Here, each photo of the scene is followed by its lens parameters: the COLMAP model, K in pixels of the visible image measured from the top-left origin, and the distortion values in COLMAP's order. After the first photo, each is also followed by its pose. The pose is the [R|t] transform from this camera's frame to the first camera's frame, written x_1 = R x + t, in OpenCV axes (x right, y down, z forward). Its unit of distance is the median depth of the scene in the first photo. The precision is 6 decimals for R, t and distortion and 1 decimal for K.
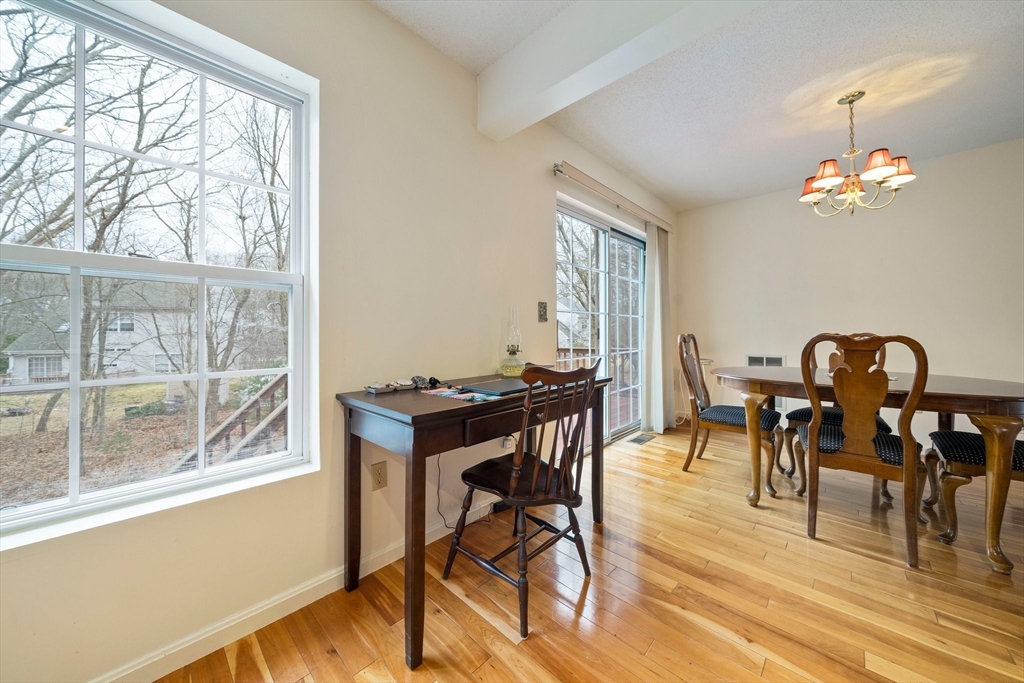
lens RADIAL K [[360.2, 0, 530.5], [0, 360.2, 335.0], [0, 0, 1]] dist [-0.001556, -0.000045]
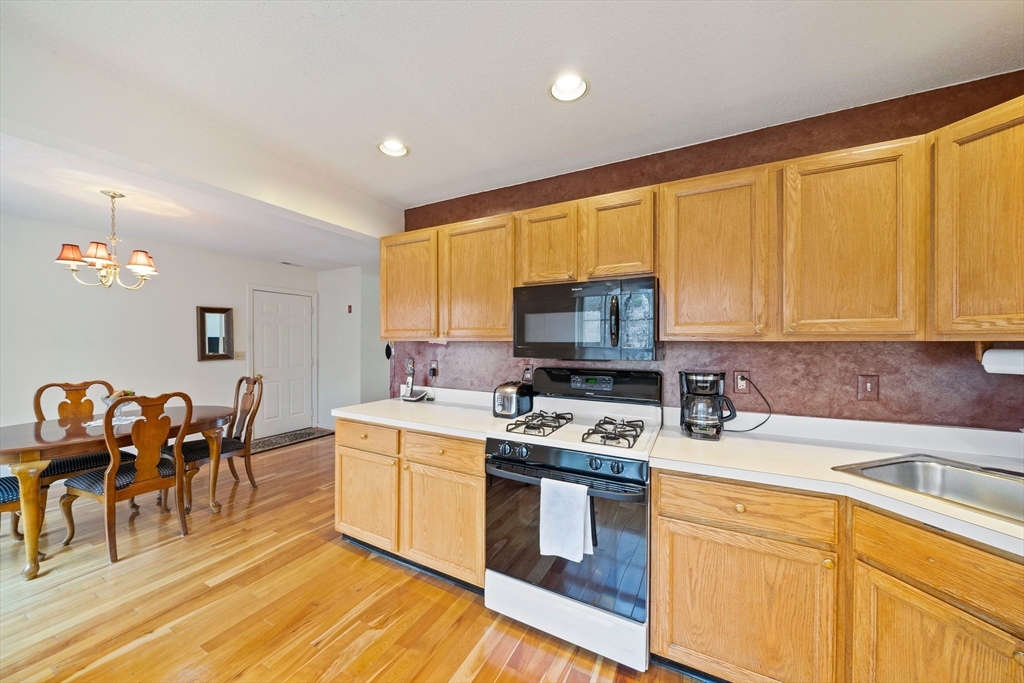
lens RADIAL K [[350.2, 0, 513.2], [0, 350.2, 343.3], [0, 0, 1]] dist [-0.005318, 0.000018]
pose [[-0.257998, -0.004660, 0.966134, -0.721530], [-0.003036, 0.999987, 0.004013, -0.196220], [-0.966141, -0.001898, -0.258009, -0.010908]]
